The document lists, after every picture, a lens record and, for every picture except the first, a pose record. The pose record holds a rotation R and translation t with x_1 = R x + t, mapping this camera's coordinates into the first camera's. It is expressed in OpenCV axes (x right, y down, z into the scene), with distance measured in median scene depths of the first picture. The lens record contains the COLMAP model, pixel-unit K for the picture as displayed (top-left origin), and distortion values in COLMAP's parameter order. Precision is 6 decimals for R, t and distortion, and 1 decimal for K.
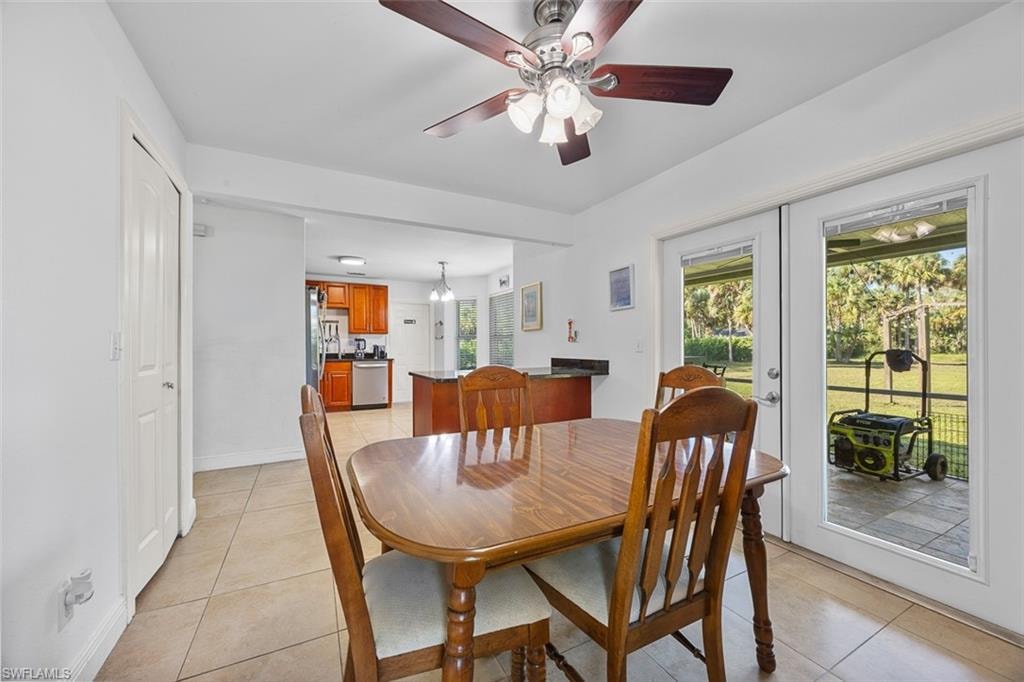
lens RADIAL K [[389.5, 0, 515.3], [0, 389.5, 343.7], [0, 0, 1]] dist [-0.001840, -0.000245]
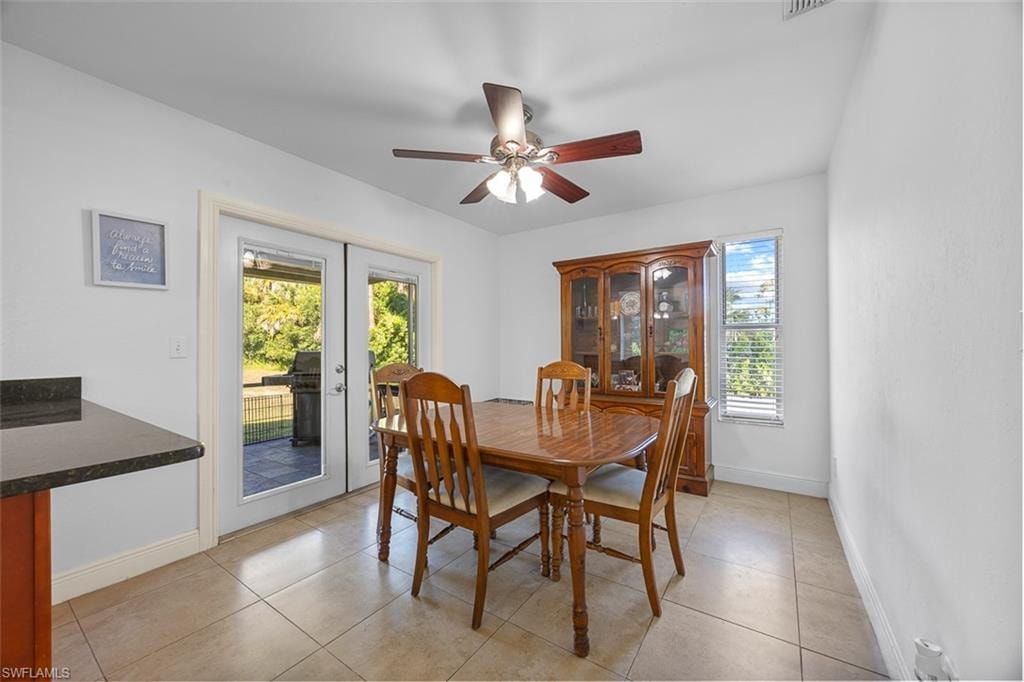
lens RADIAL K [[386.1, 0, 512.0], [0, 386.1, 341.0], [0, 0, 1]] dist [0.000051, -0.000085]
pose [[-0.465718, 0.015893, 0.884790, -0.239116], [0.004038, 0.999866, -0.015835, 0.002107], [-0.884924, -0.003802, -0.465720, 0.353547]]
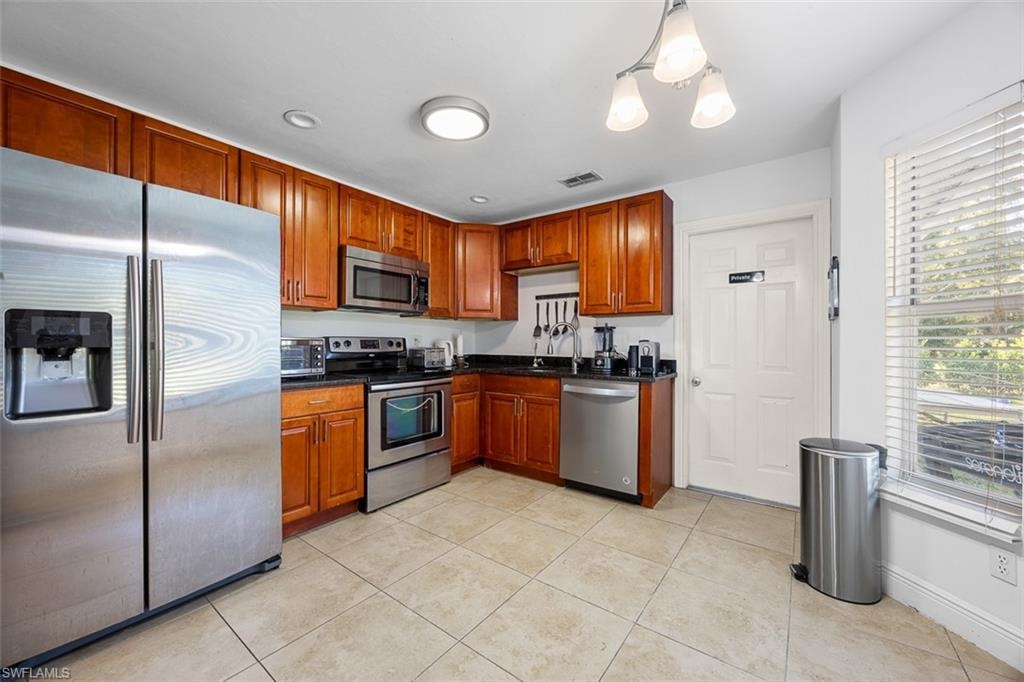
lens RADIAL K [[389.5, 0, 515.3], [0, 389.5, 343.7], [0, 0, 1]] dist [-0.001840, -0.000245]
pose [[0.431559, 0.006866, -0.902059, -0.037487], [0.000387, 0.999970, 0.007797, 0.003140], [0.902085, -0.003714, 0.431543, 0.717967]]
